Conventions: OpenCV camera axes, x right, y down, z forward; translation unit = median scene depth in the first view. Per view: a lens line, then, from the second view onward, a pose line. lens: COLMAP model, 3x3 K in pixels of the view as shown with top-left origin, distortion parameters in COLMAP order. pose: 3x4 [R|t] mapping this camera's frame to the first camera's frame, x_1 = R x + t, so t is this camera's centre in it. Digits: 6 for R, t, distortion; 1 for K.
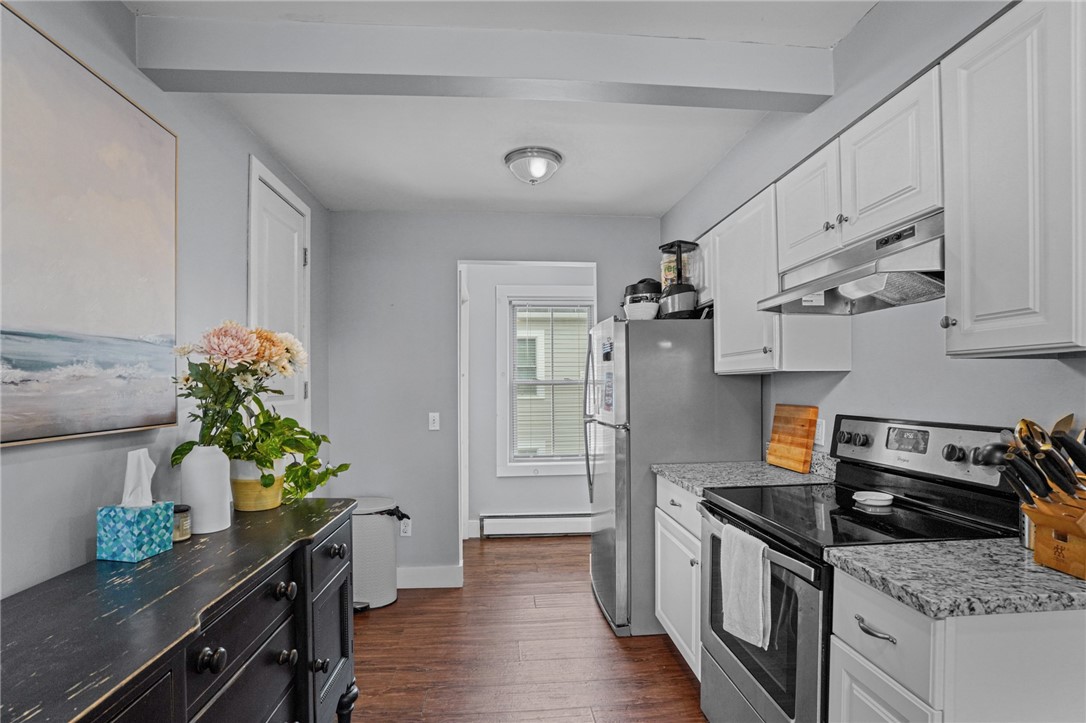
lens RADIAL K [[506.8, 0, 546.9], [0, 506.8, 390.7], [0, 0, 1]] dist [-0.072720, 0.028567]
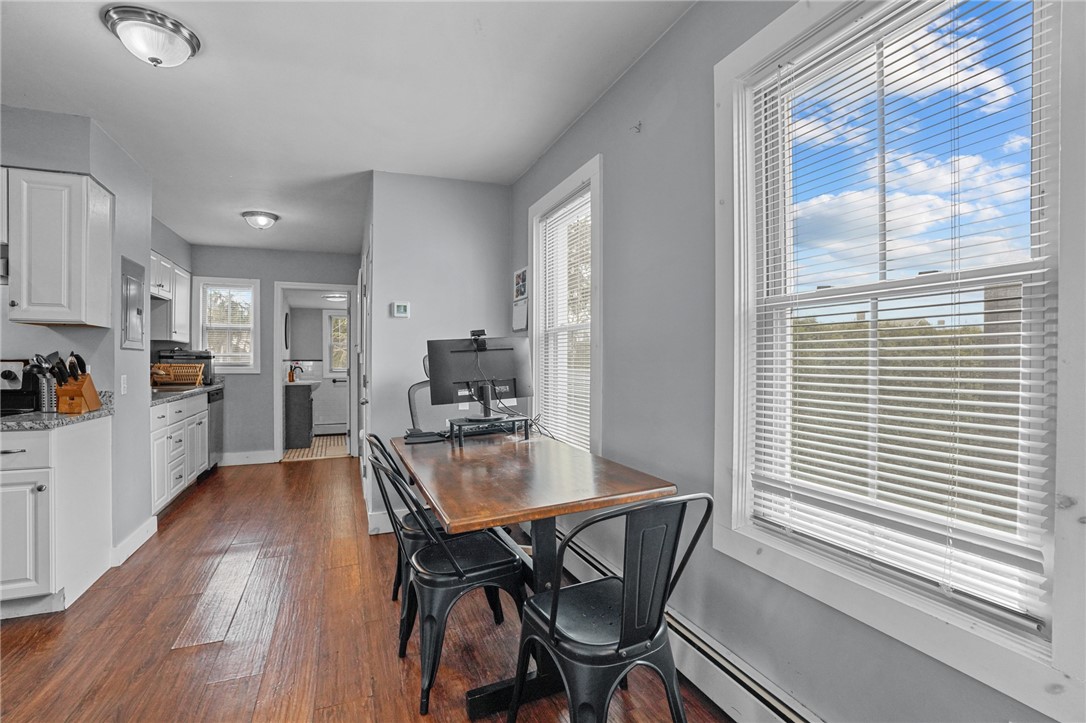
lens RADIAL K [[497.8, 0, 539.0], [0, 497.8, 370.2], [0, 0, 1]] dist [-0.071308, 0.025326]
pose [[-0.291867, -0.014940, 0.956342, -1.008016], [0.004149, 0.999849, 0.016886, 0.065364], [-0.956450, 0.008896, -0.291761, -0.295523]]
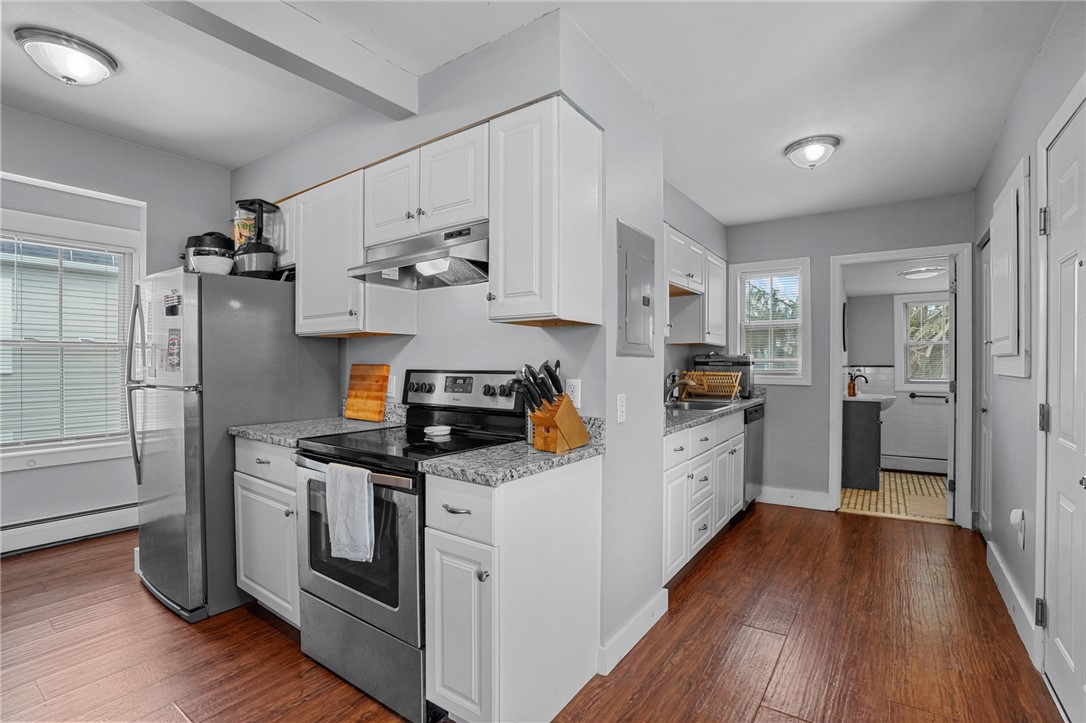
lens RADIAL K [[497.1, 0, 546.5], [0, 497.1, 358.8], [0, 0, 1]] dist [-0.074242, 0.024266]
pose [[0.648876, 0.010286, 0.760824, -0.125180], [0.002674, 0.999872, -0.015798, 0.043106], [-0.760889, 0.012285, 0.648765, -0.058708]]
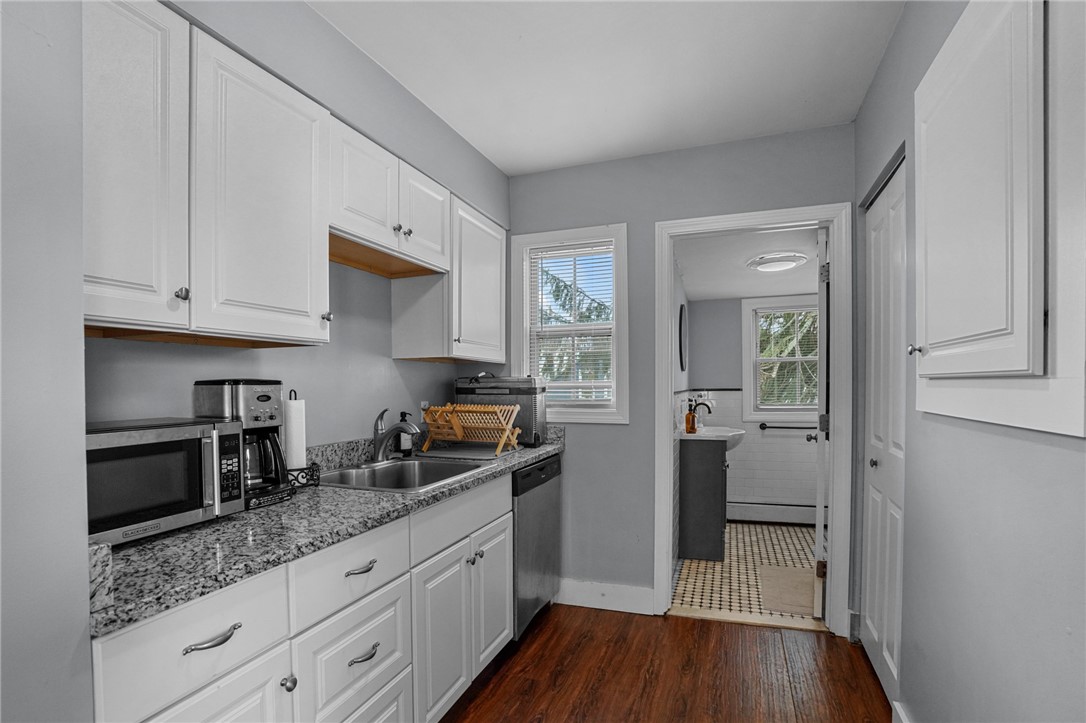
lens RADIAL K [[506.8, 0, 546.9], [0, 506.8, 390.7], [0, 0, 1]] dist [-0.072720, 0.028567]
pose [[0.429449, -0.012145, 0.903009, 0.835087], [0.013627, 0.999883, 0.006967, 0.023505], [-0.902988, 0.009314, 0.429564, 0.035881]]
